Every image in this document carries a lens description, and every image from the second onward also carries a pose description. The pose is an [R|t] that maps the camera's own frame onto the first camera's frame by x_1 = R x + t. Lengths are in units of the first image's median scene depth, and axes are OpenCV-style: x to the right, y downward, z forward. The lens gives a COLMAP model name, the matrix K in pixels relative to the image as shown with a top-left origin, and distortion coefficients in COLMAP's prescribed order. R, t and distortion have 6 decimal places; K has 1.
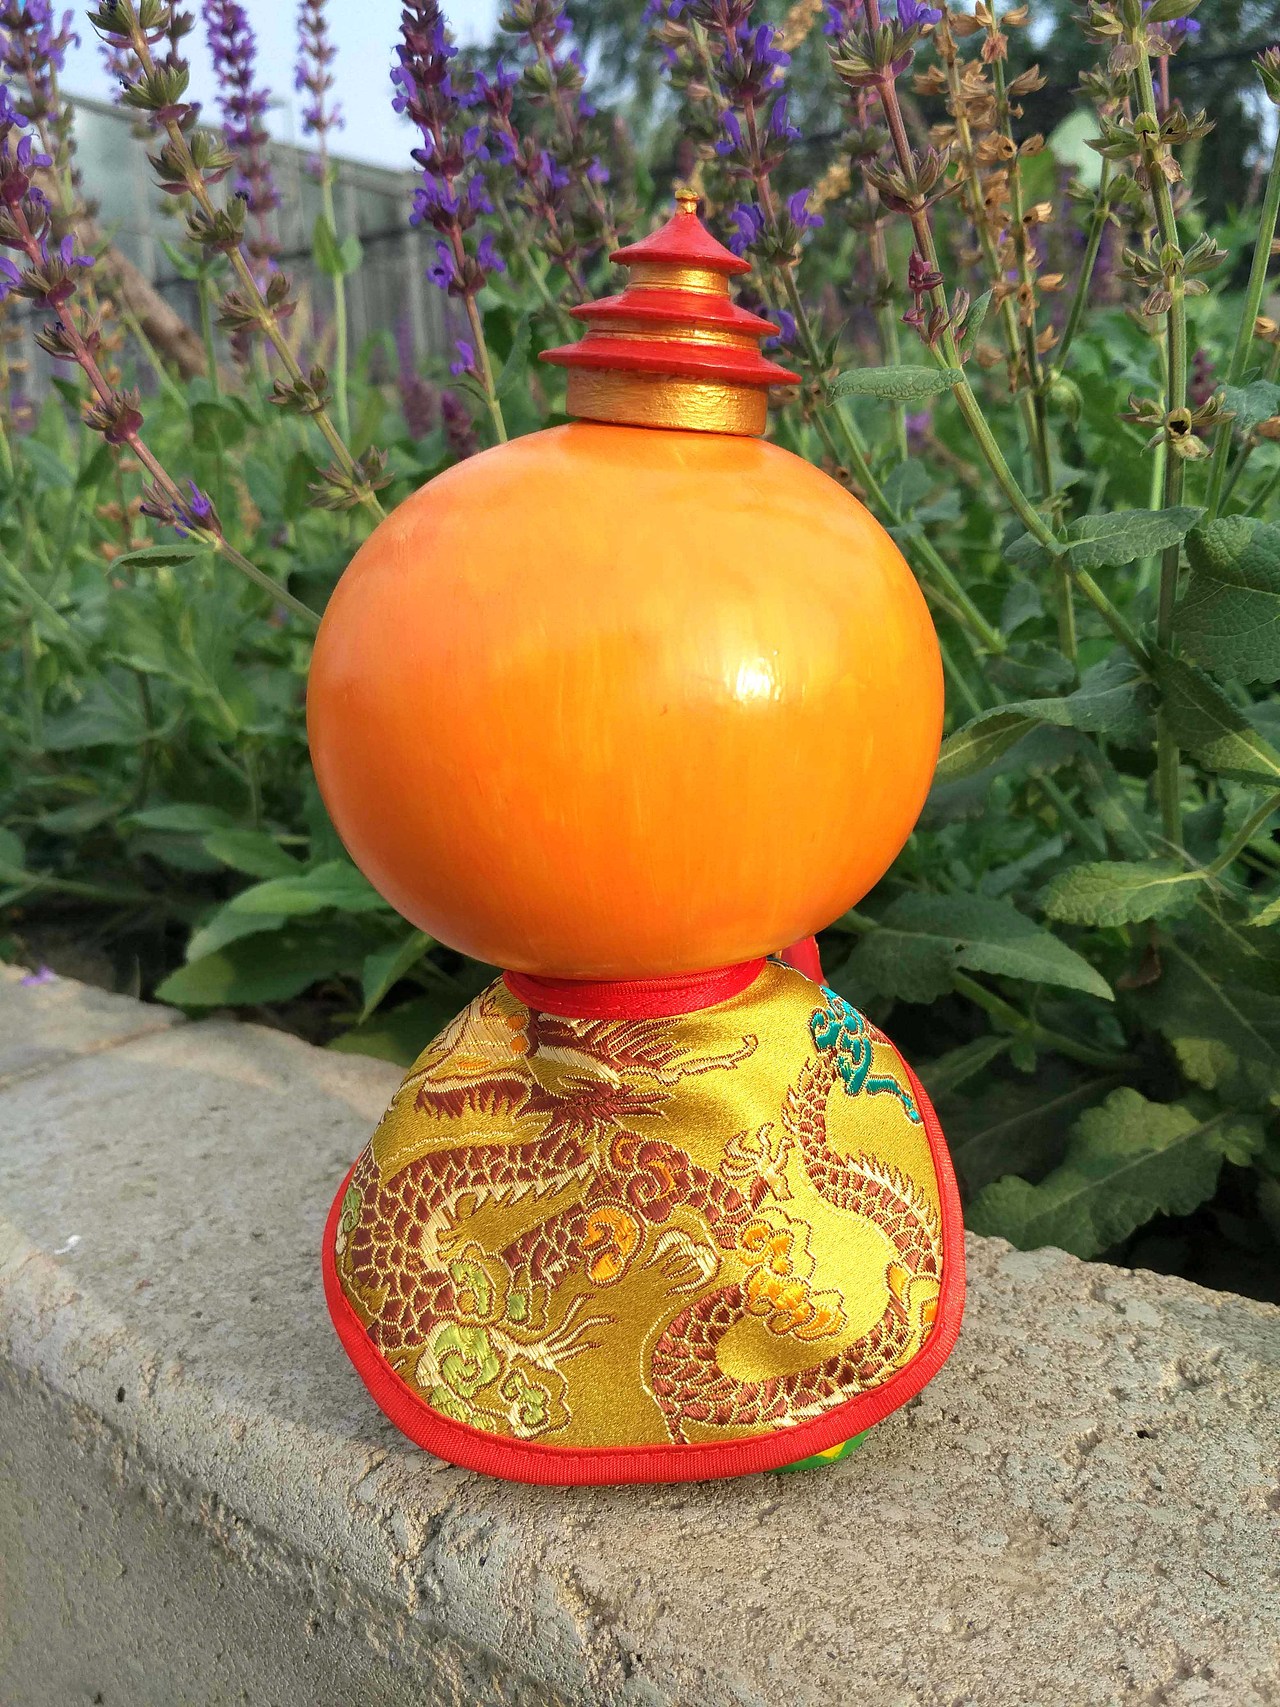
lens RADIAL K [[1514.3, 0, 693.8], [0, 1514.3, 844.5], [0, 0, 1]] dist [0.014680, -0.146882]
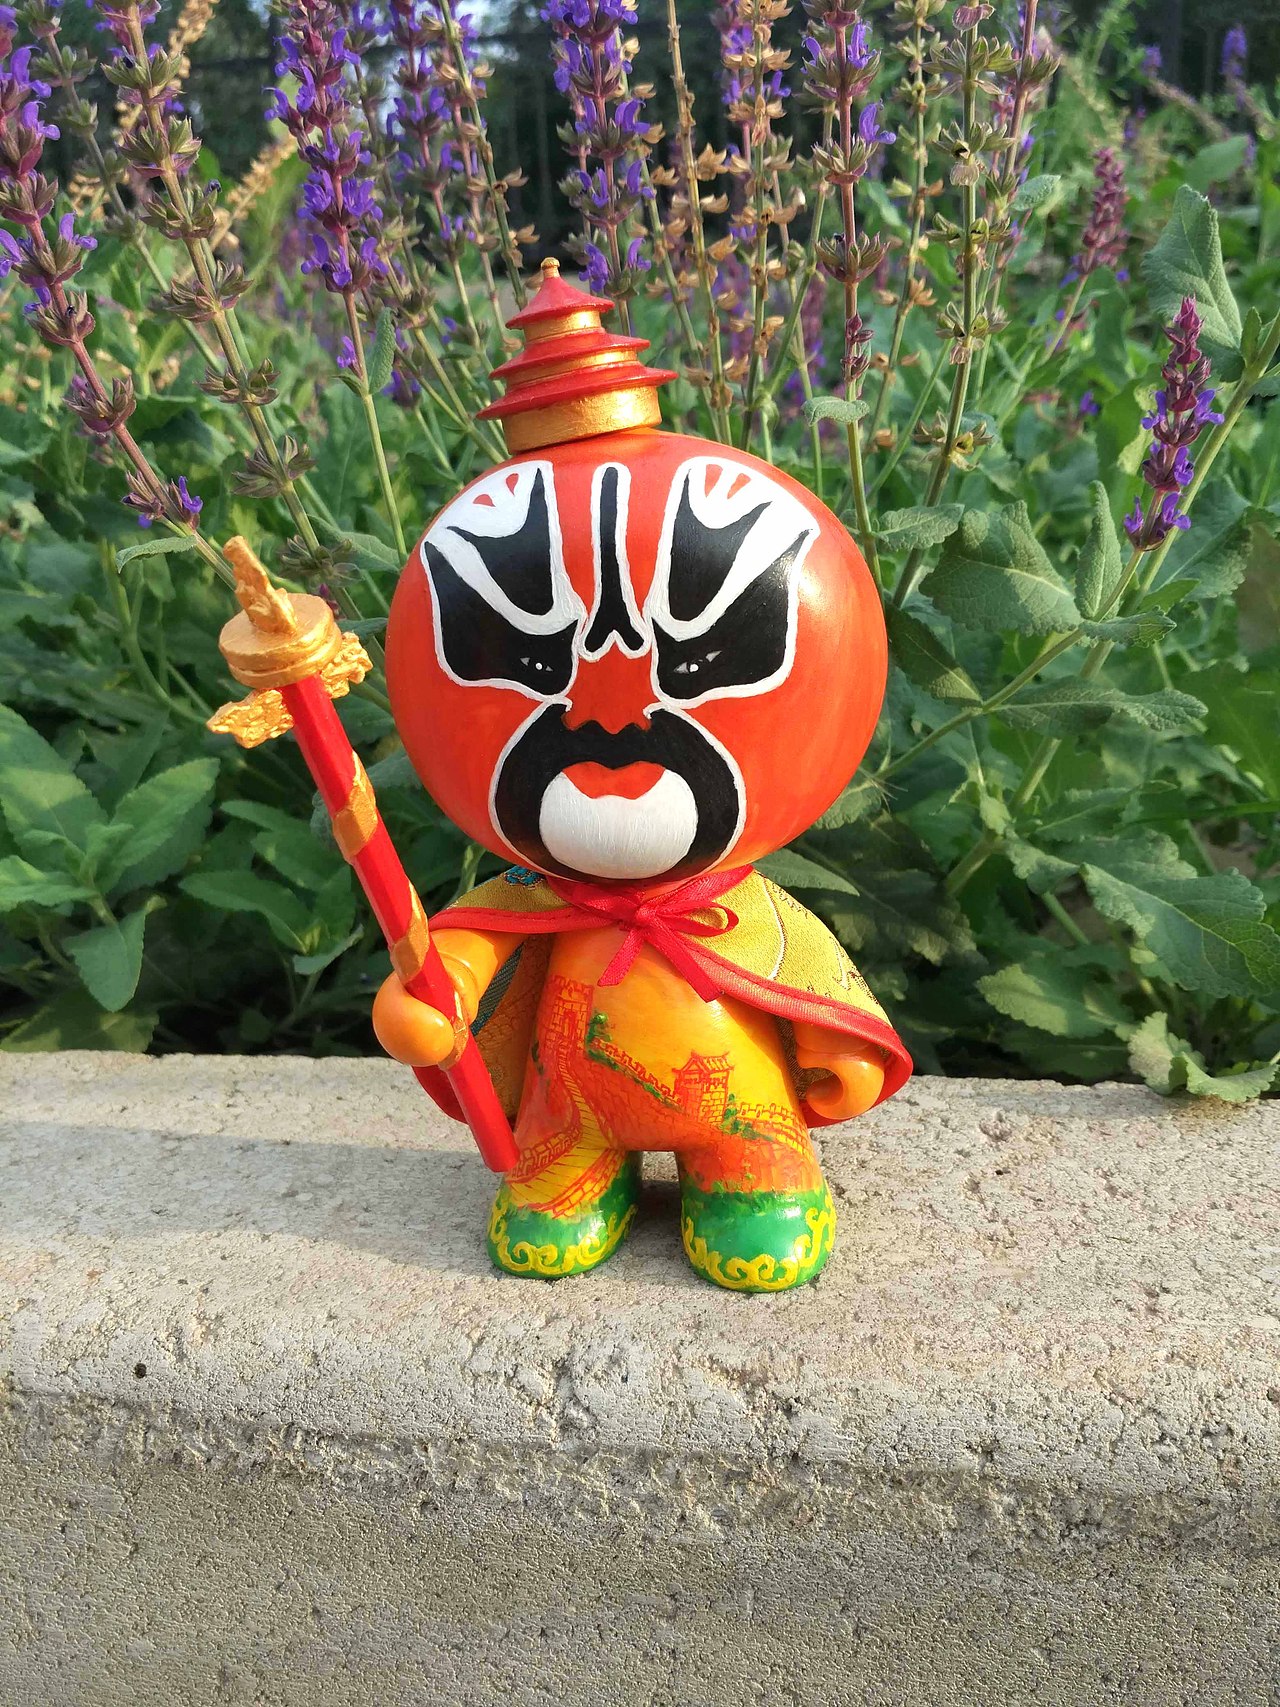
lens RADIAL K [[1472.1, 0, 640.0], [0, 1472.1, 853.5], [0, 0, 1]] dist [0.034199, -0.146103]
pose [[0.876869, -0.105525, 0.469004, -0.607730], [0.092663, 0.994416, 0.050494, -0.002453], [-0.471713, -0.000818, 0.881752, -0.047854]]
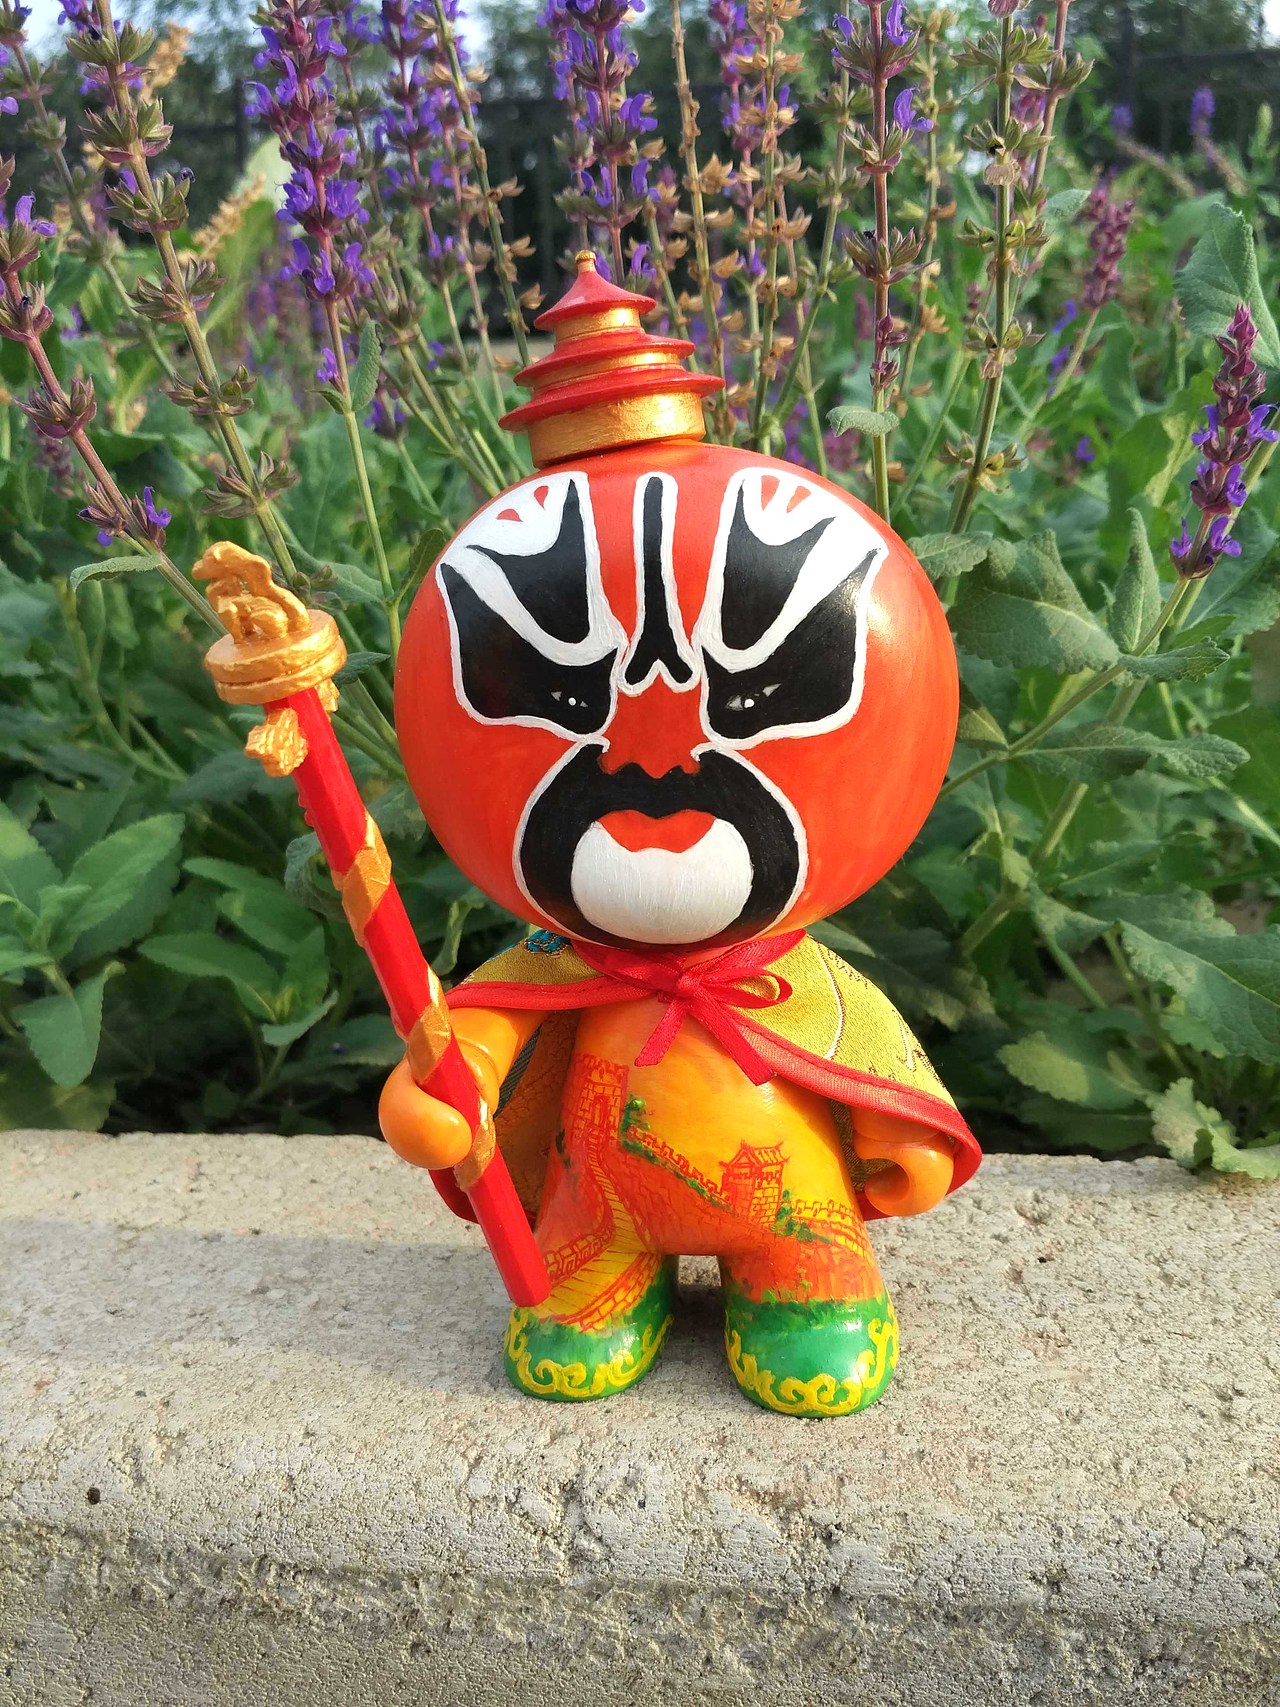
lens RADIAL K [[1485.8, 0, 632.2], [0, 1485.8, 857.6], [0, 0, 1]] dist [0.034520, -0.153950]
pose [[0.868049, -0.090398, 0.488180, -0.589317], [0.096110, 0.995281, 0.013403, 0.003113], [-0.487088, 0.035284, 0.872640, 0.060457]]
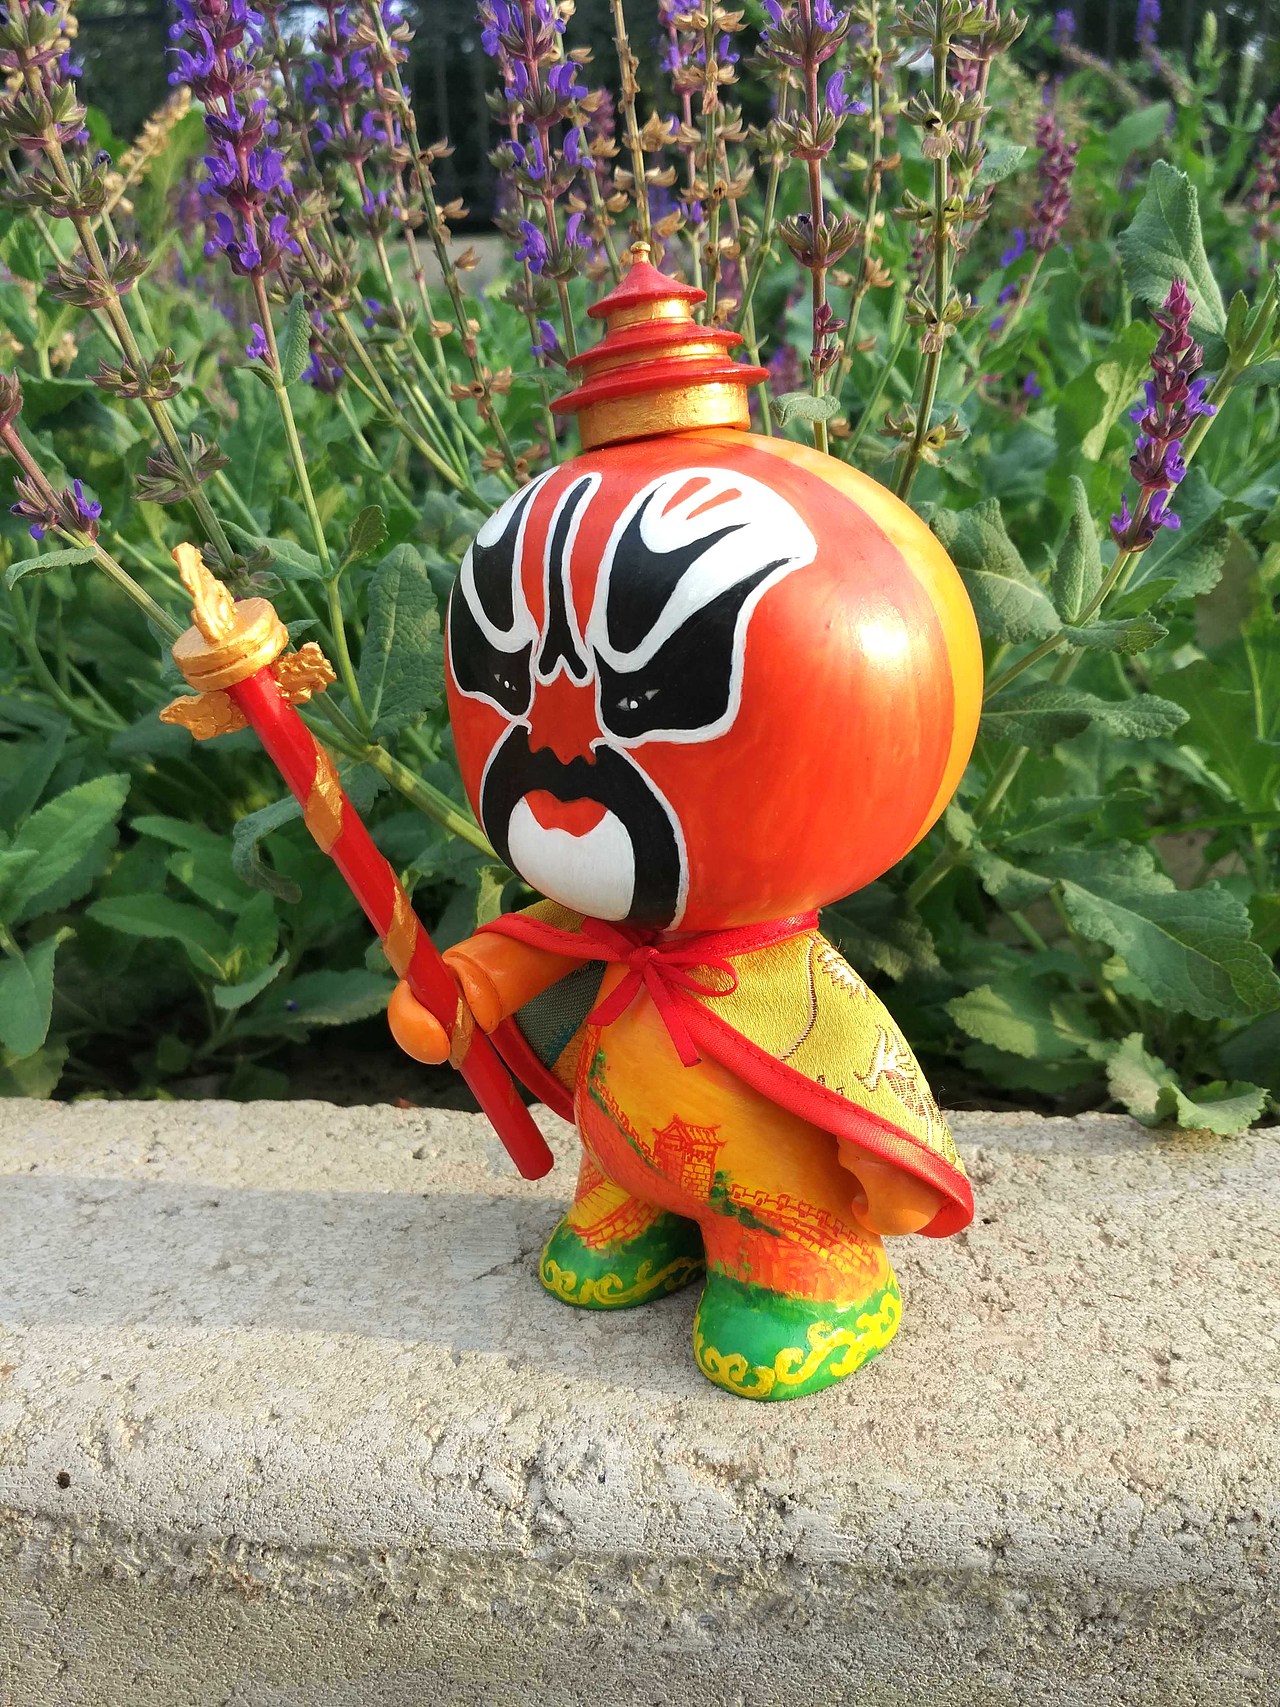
lens RADIAL K [[1484.9, 0, 626.7], [0, 1484.9, 842.1], [0, 0, 1]] dist [0.036782, -0.159949]
pose [[0.850565, -0.124879, 0.510827, -0.591125], [0.105141, 0.992165, 0.067482, -0.055860], [-0.515252, -0.003689, 0.857031, 0.055006]]
